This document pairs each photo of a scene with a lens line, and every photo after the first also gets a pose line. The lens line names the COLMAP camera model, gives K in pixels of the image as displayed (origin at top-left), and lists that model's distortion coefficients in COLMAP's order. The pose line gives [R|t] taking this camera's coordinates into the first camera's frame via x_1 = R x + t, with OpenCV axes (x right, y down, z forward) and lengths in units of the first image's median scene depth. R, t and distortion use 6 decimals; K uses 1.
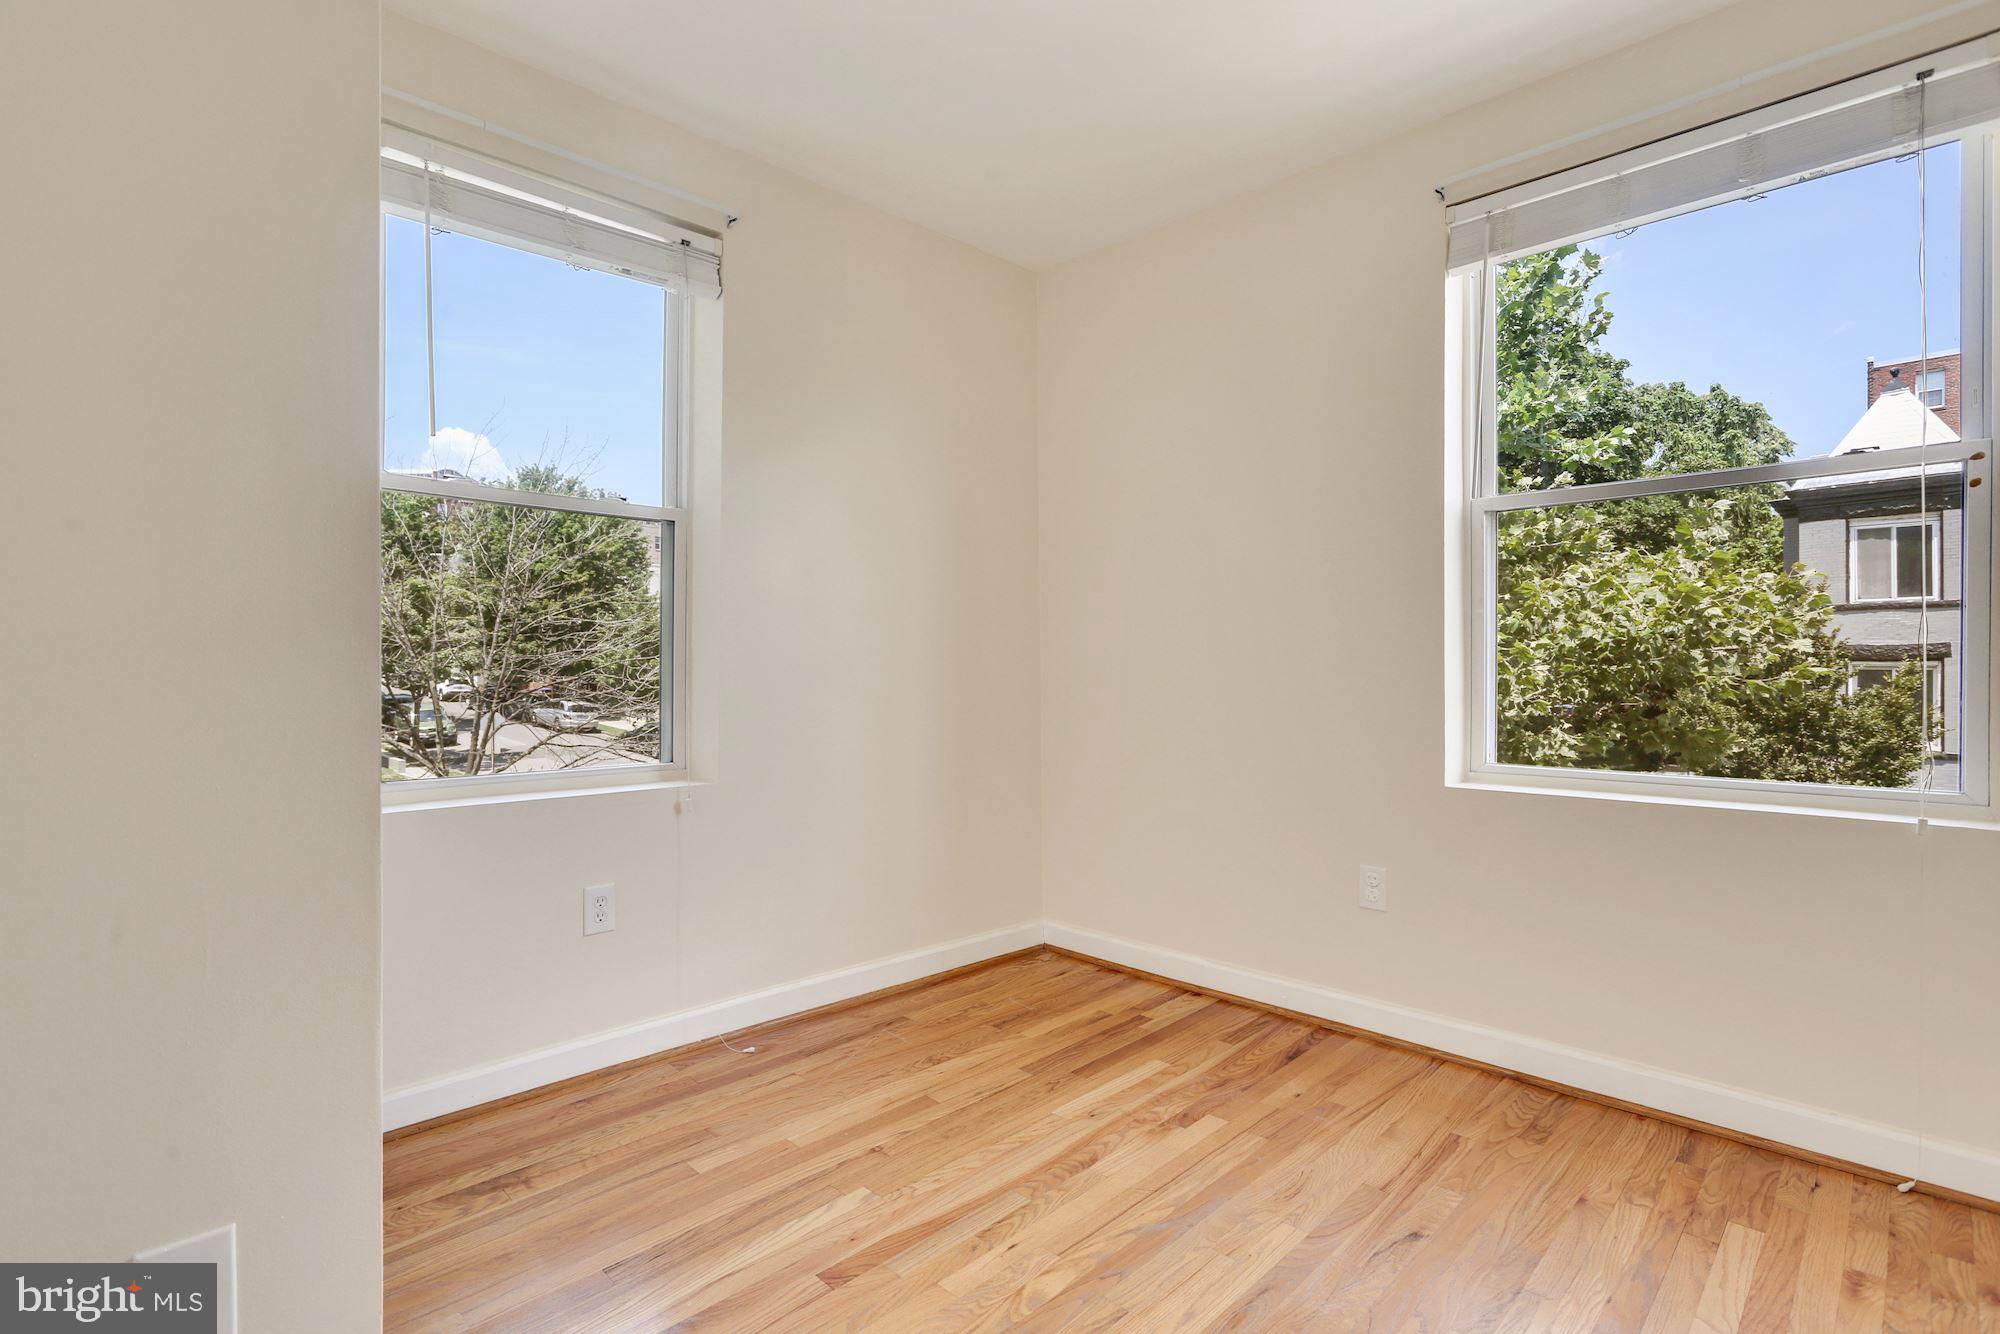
lens RADIAL K [[950.2, 0, 1005.9], [0, 950.2, 668.5], [0, 0, 1]] dist [-0.022226, 0.012060]
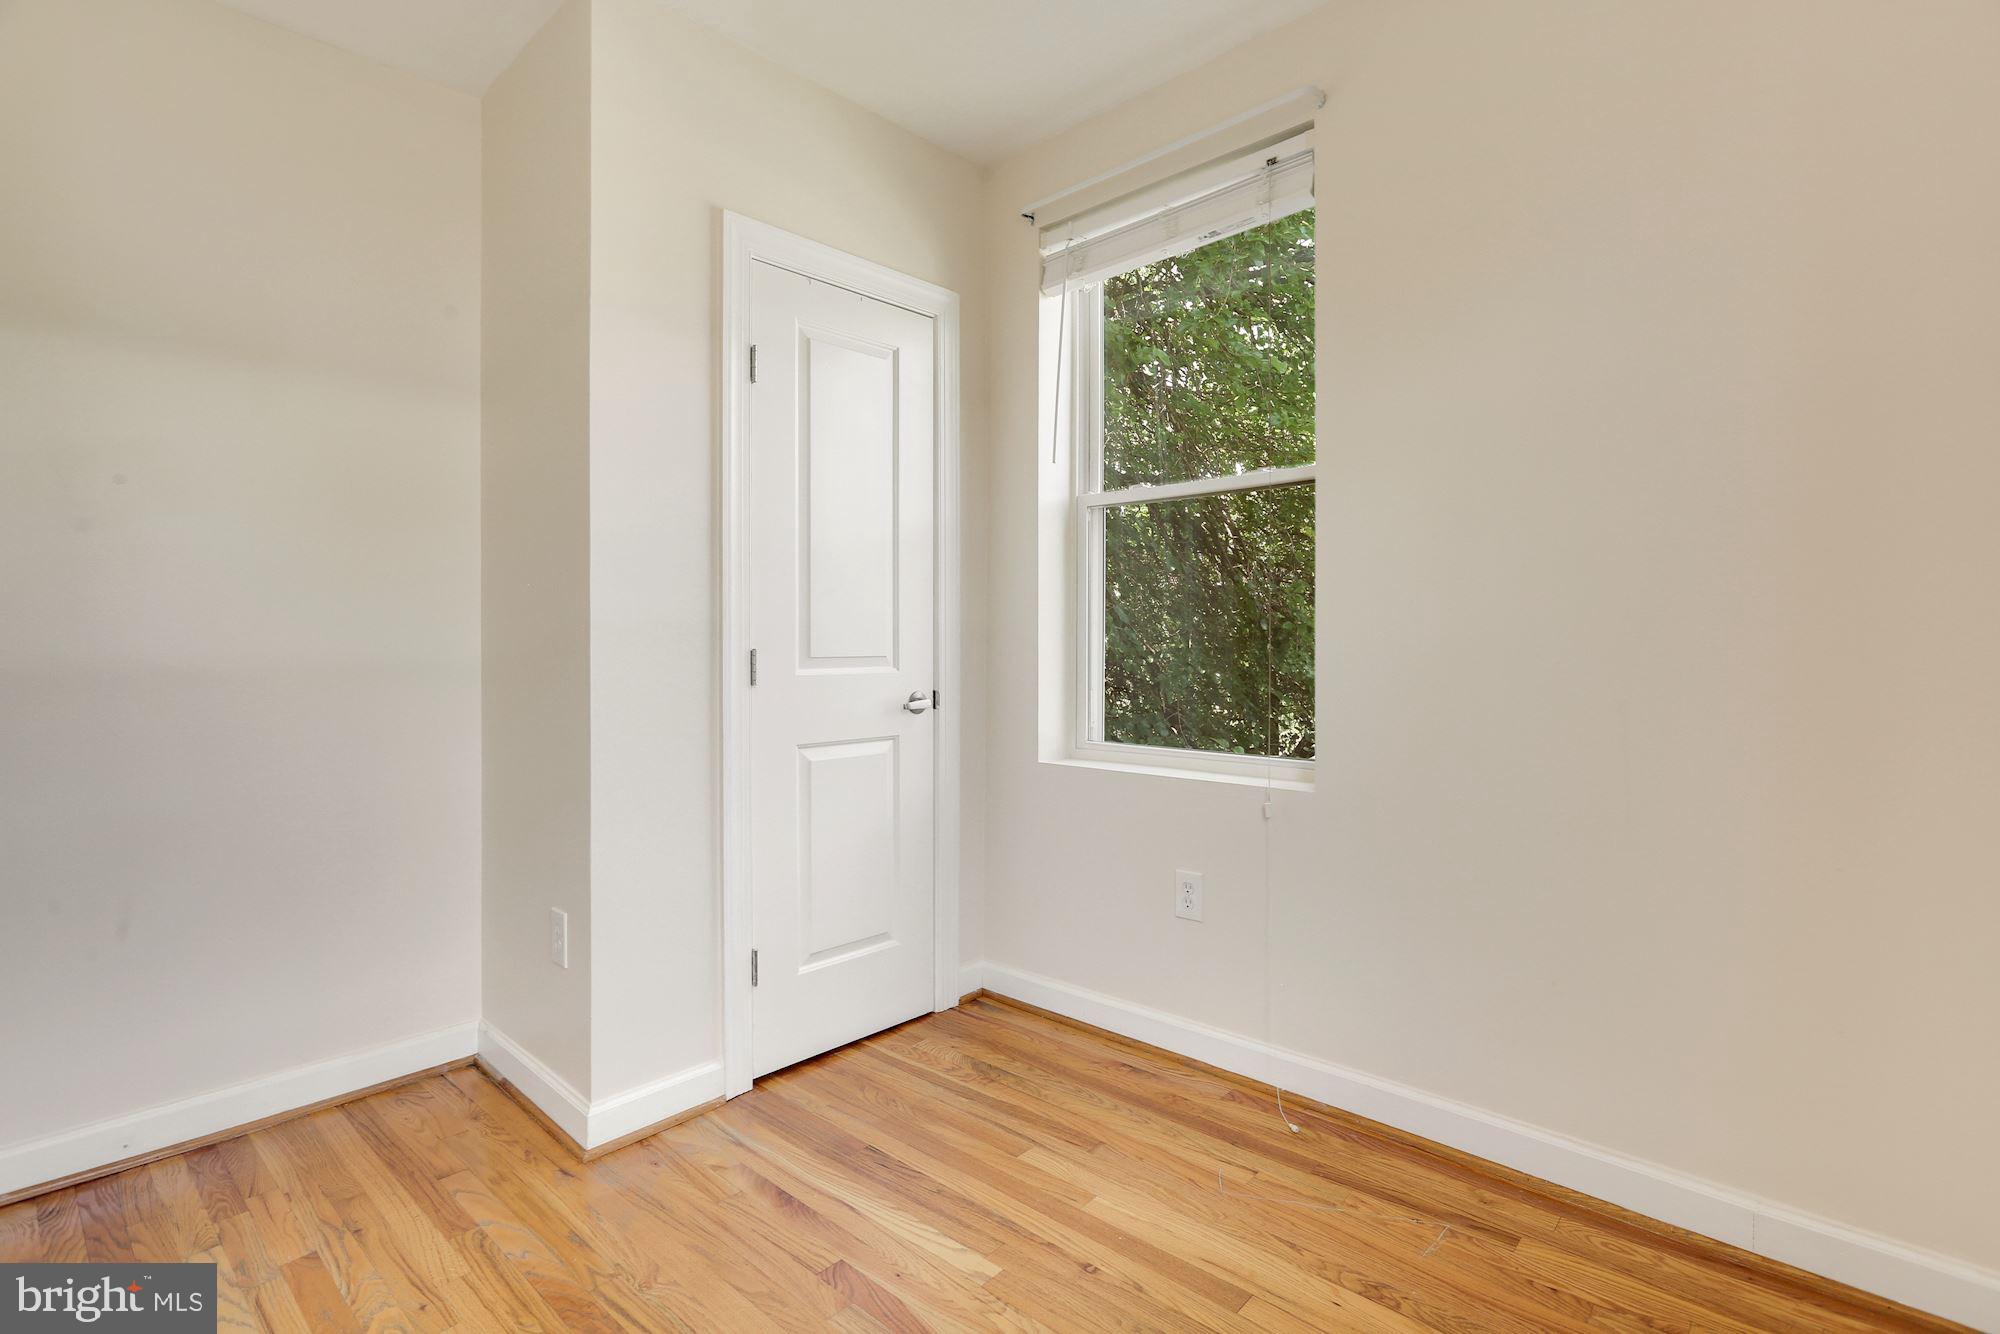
lens RADIAL K [[950.2, 0, 1014.8], [0, 950.2, 641.3], [0, 0, 1]] dist [-0.022226, 0.012060]
pose [[0.047998, 0.000969, -0.998847, 0.579529], [0.002752, 0.999996, 0.001102, -0.013372], [0.998844, -0.002802, 0.047995, 0.810255]]
